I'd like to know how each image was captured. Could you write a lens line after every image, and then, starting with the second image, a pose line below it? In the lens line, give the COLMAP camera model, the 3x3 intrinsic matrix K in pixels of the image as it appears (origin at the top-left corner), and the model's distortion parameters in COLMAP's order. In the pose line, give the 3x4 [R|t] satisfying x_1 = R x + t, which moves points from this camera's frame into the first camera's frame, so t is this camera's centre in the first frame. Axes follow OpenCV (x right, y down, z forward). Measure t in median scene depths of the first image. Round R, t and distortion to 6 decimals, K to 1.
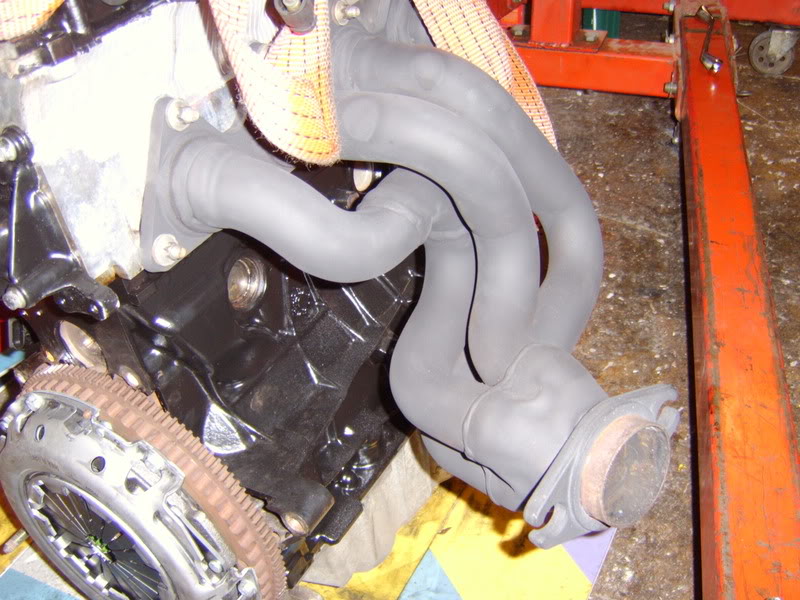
lens RADIAL K [[913.6, 0, 400.0], [0, 913.6, 300.0], [0, 0, 1]] dist [-0.120678, 0.035947]
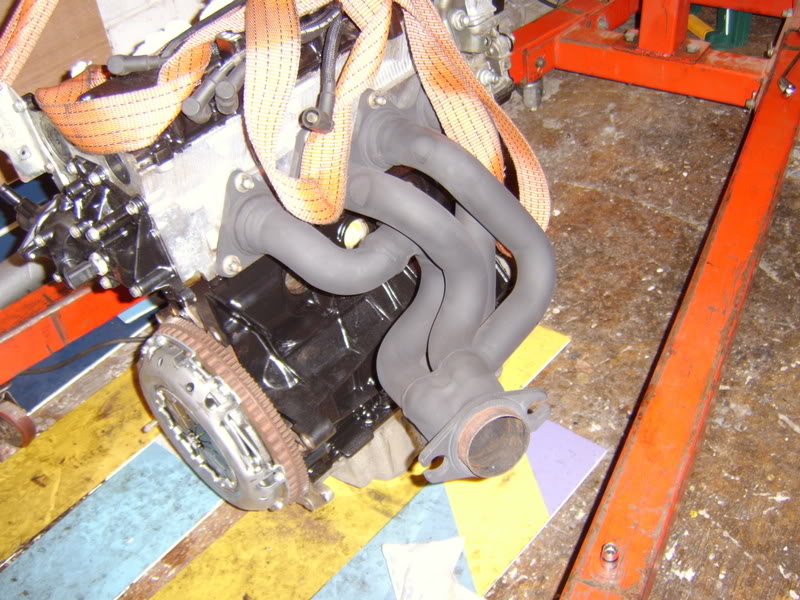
lens RADIAL K [[913.6, 0, 400.0], [0, 913.6, 300.0], [0, 0, 1]] dist [-0.120678, 0.035947]
pose [[0.968039, 0.115199, -0.222779, 0.349061], [-0.092713, 0.989718, 0.108919, -0.172179], [0.233036, -0.084783, 0.968765, -0.439371]]
